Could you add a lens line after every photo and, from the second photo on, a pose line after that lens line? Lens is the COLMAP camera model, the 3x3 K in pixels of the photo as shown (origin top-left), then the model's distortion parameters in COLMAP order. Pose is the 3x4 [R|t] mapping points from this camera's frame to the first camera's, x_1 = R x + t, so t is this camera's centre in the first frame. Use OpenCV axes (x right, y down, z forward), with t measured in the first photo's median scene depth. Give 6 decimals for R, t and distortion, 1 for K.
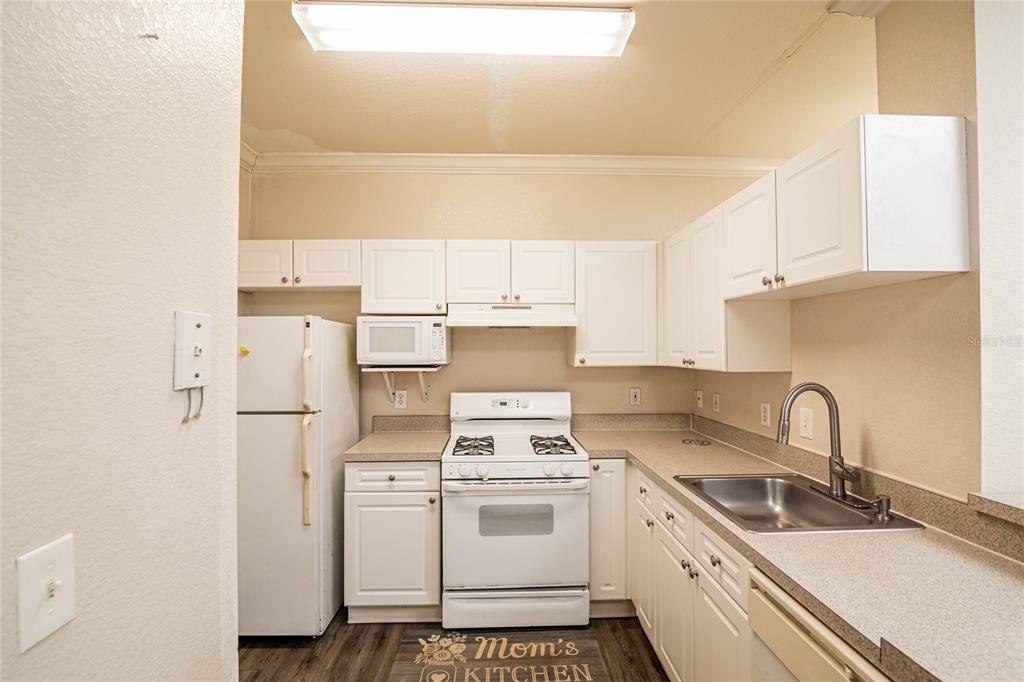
lens RADIAL K [[466.8, 0, 513.1], [0, 466.8, 342.6], [0, 0, 1]] dist [-0.020661, 0.001699]
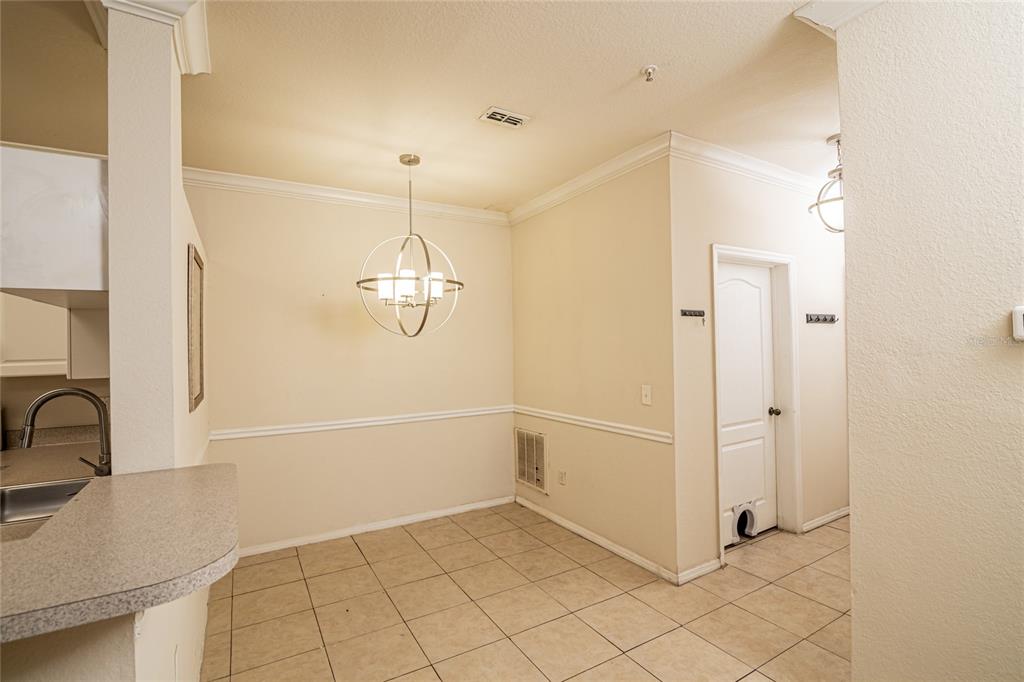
lens RADIAL K [[466.8, 0, 512.6], [0, 466.8, 343.3], [0, 0, 1]] dist [-0.020661, 0.001699]
pose [[0.880906, -0.009745, 0.473191, 0.710914], [0.011410, 0.999935, -0.000647, -0.003069], [-0.473153, 0.005969, 0.880960, -0.288209]]
